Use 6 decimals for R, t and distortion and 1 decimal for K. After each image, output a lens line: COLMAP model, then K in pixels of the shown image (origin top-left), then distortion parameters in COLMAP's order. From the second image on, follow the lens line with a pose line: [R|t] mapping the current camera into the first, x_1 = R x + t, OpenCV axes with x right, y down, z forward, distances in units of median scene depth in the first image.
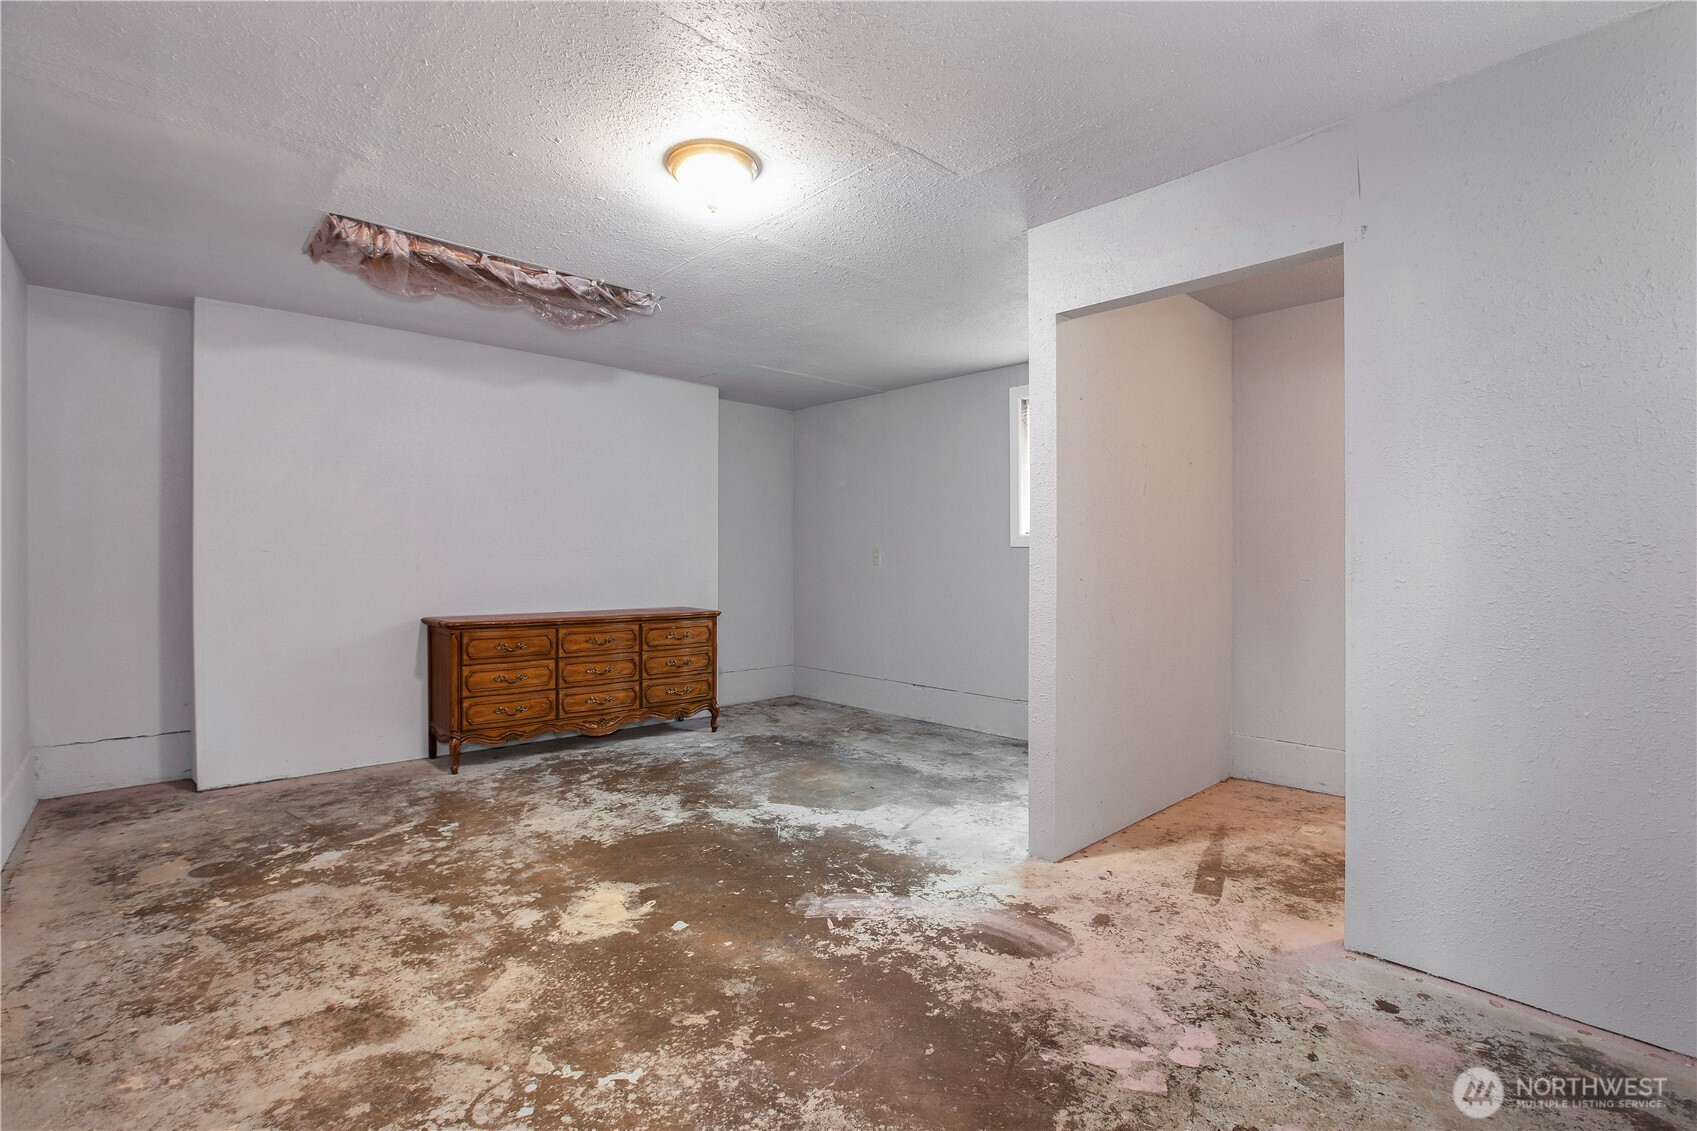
lens RADIAL K [[786.1, 0, 848.5], [0, 786.1, 565.5], [0, 0, 1]] dist [-0.041831, 0.009972]
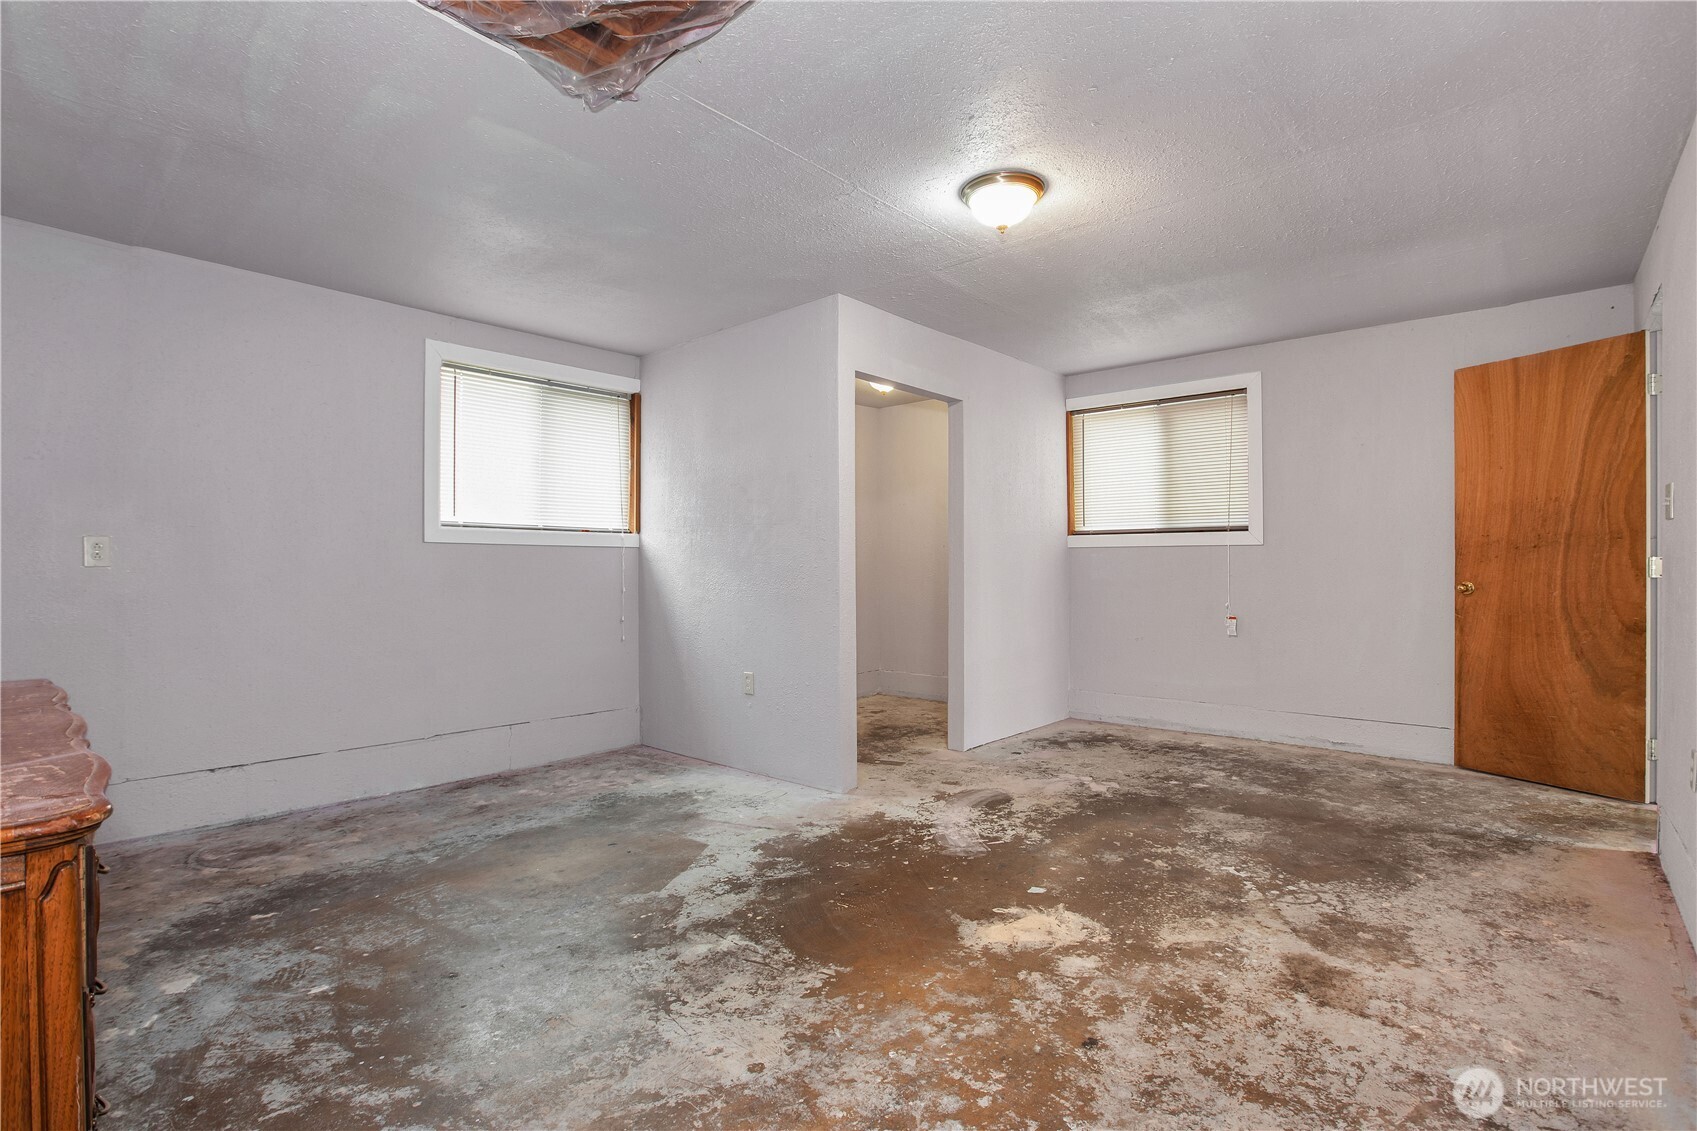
lens RADIAL K [[786.1, 0, 848.5], [0, 786.1, 565.5], [0, 0, 1]] dist [-0.041831, 0.009972]
pose [[-0.098678, 0.003293, 0.995114, -1.388157], [0.003757, 0.999989, -0.002937, 0.000877], [-0.995112, 0.003449, -0.098690, 1.468719]]
